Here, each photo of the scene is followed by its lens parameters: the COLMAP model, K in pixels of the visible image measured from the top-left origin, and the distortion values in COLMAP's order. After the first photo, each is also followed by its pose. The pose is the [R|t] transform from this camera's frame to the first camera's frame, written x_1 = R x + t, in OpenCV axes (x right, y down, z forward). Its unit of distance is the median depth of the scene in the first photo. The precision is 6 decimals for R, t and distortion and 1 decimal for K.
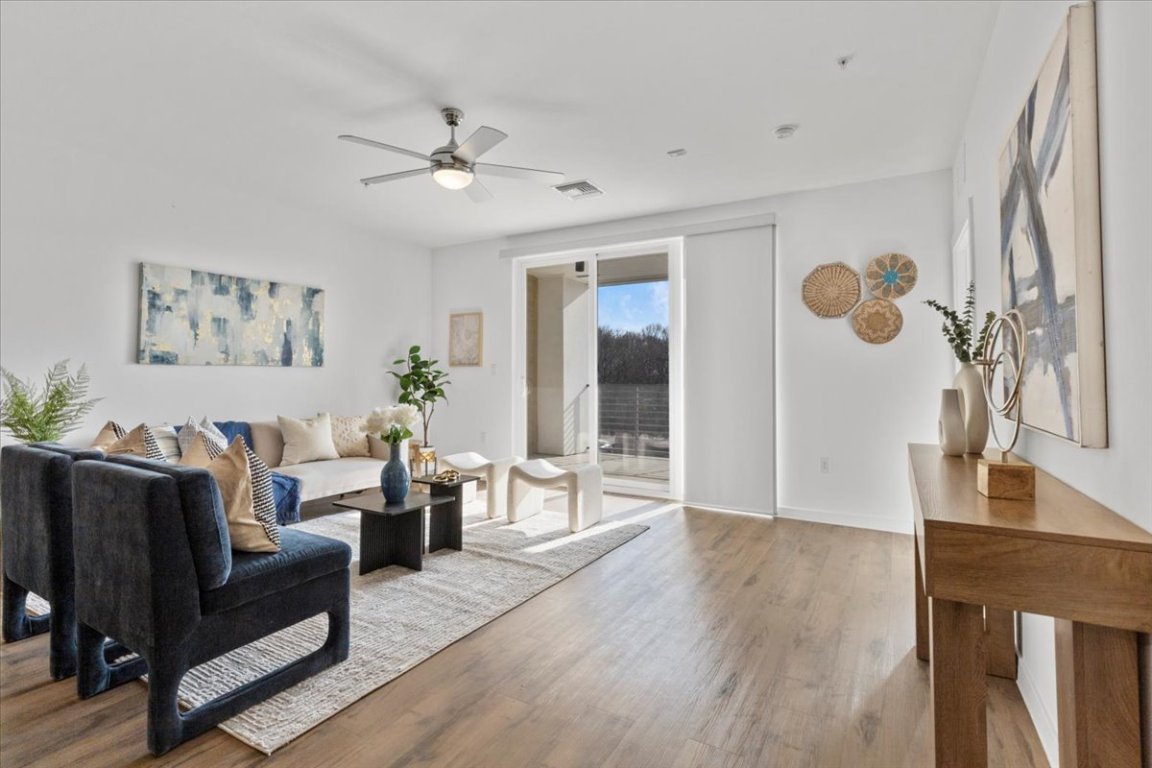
lens RADIAL K [[528.7, 0, 601.1], [0, 528.7, 360.8], [0, 0, 1]] dist [0.003125, 0.000811]
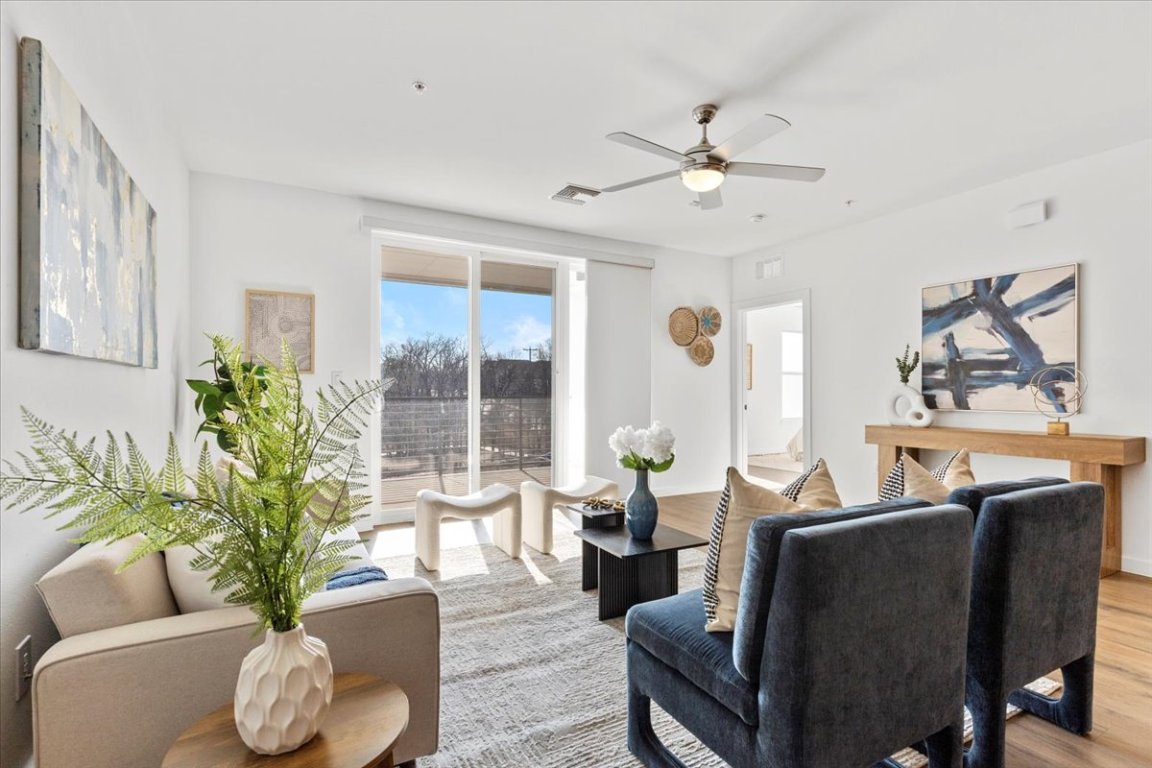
lens RADIAL K [[528.7, 0, 568.7], [0, 528.7, 387.2], [0, 0, 1]] dist [0.003125, 0.000811]
pose [[0.539817, 0.000529, 0.841782, -0.722763], [-0.024147, 0.999598, 0.014856, 0.010861], [-0.841436, -0.028346, 0.539613, 0.404818]]
